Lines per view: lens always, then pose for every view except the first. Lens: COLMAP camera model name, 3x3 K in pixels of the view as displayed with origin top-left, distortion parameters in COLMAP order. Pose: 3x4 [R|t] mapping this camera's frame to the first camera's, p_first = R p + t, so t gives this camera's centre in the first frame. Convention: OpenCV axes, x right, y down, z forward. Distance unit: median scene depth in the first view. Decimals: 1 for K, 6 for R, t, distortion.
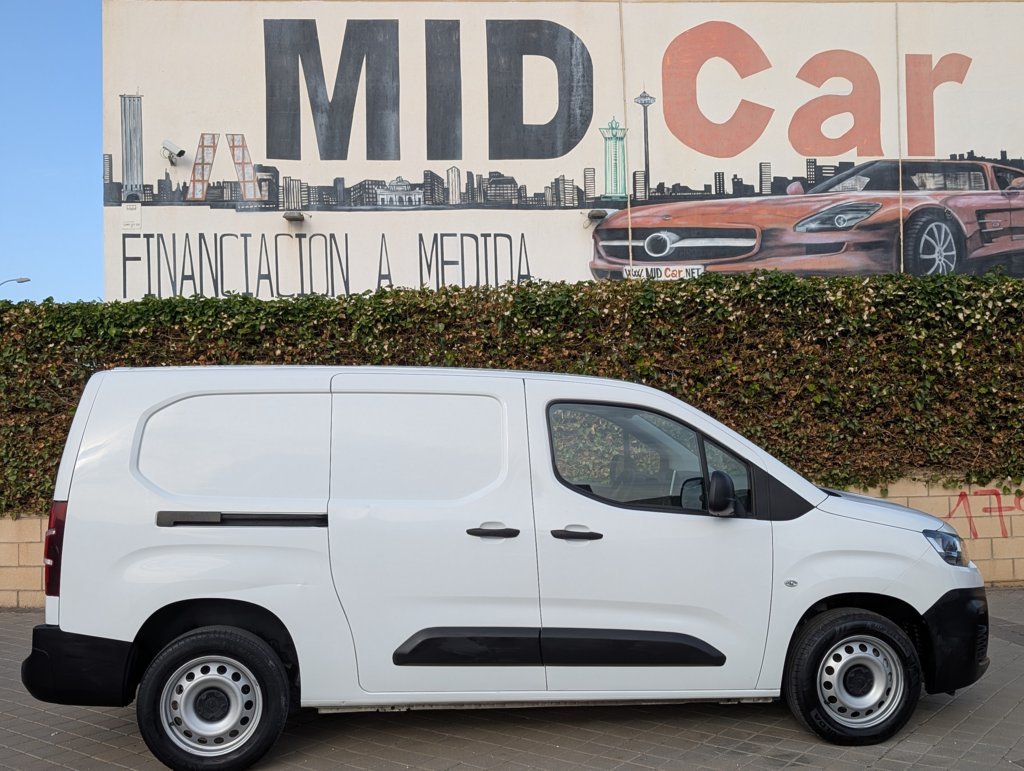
lens RADIAL K [[1101.0, 0, 516.6], [0, 1101.0, 379.6], [0, 0, 1]] dist [0.018254, 0.000000]
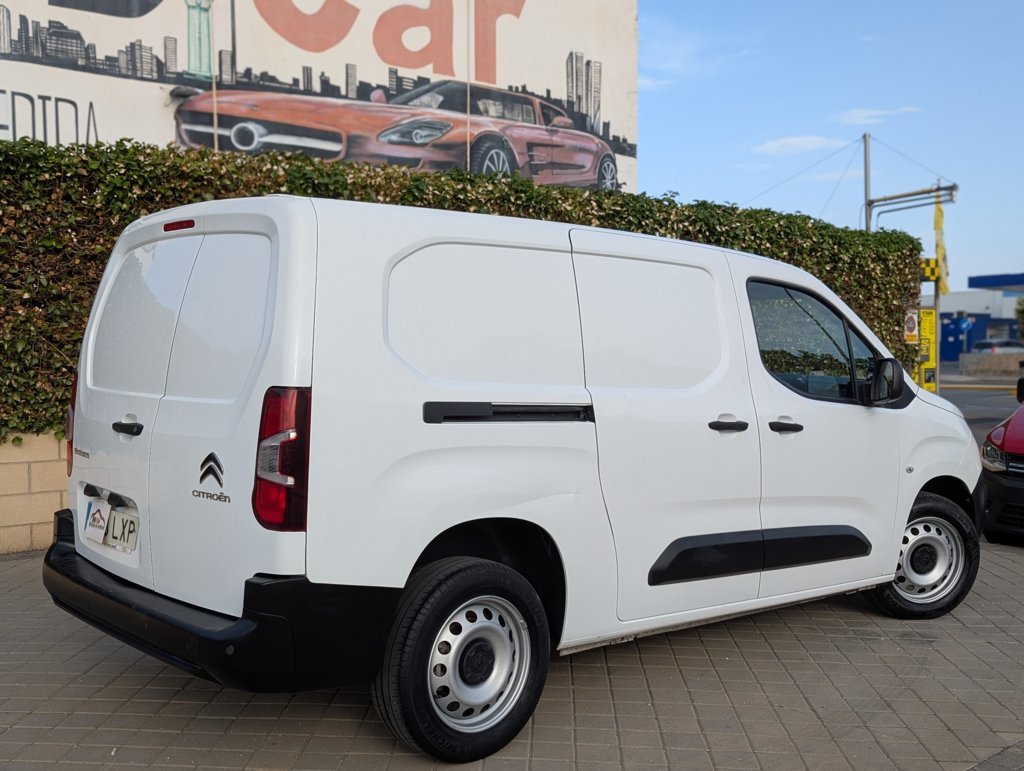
lens RADIAL K [[1101.0, 0, 515.3], [0, 1101.0, 382.4], [0, 0, 1]] dist [0.018254, 0.000000]
pose [[0.831470, 0.000881, 0.555568, -0.193648], [-0.039398, 0.997575, 0.057381, 0.018538], [-0.554170, -0.069599, 0.829489, 0.112009]]
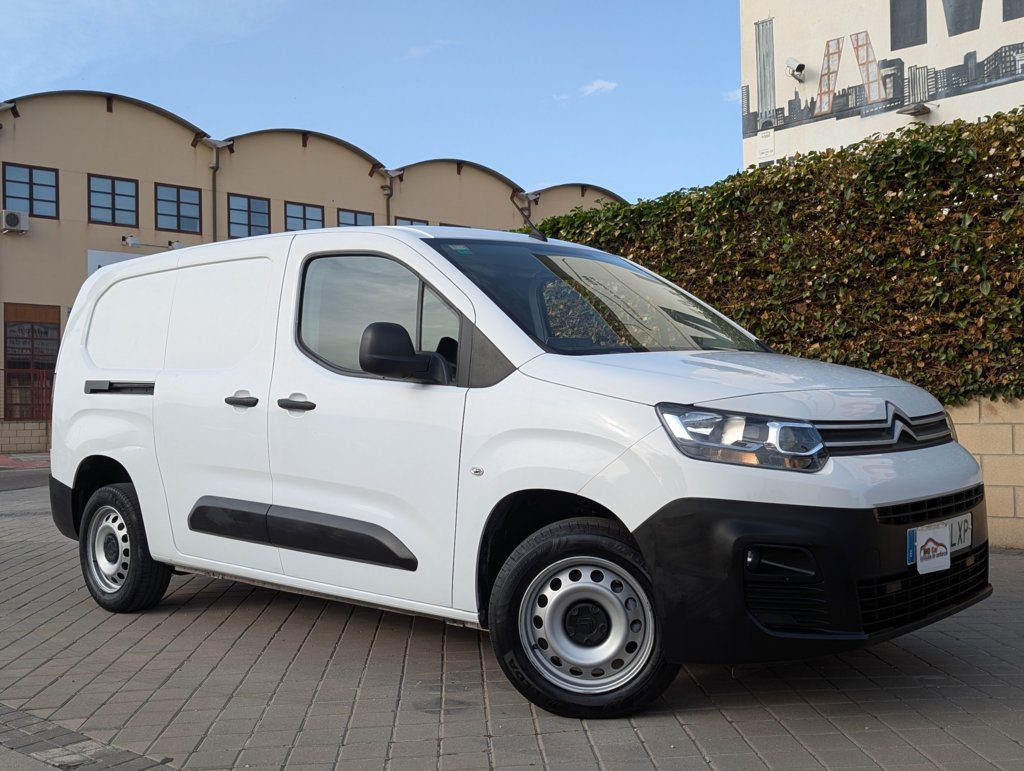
lens RADIAL K [[1101.0, 0, 507.7], [0, 1101.0, 395.6], [0, 0, 1]] dist [0.018254, 0.000000]
pose [[0.646293, -0.007243, -0.763055, 0.254576], [0.048896, 0.998293, 0.031938, 0.034640], [0.761521, -0.057952, 0.645544, 0.169710]]
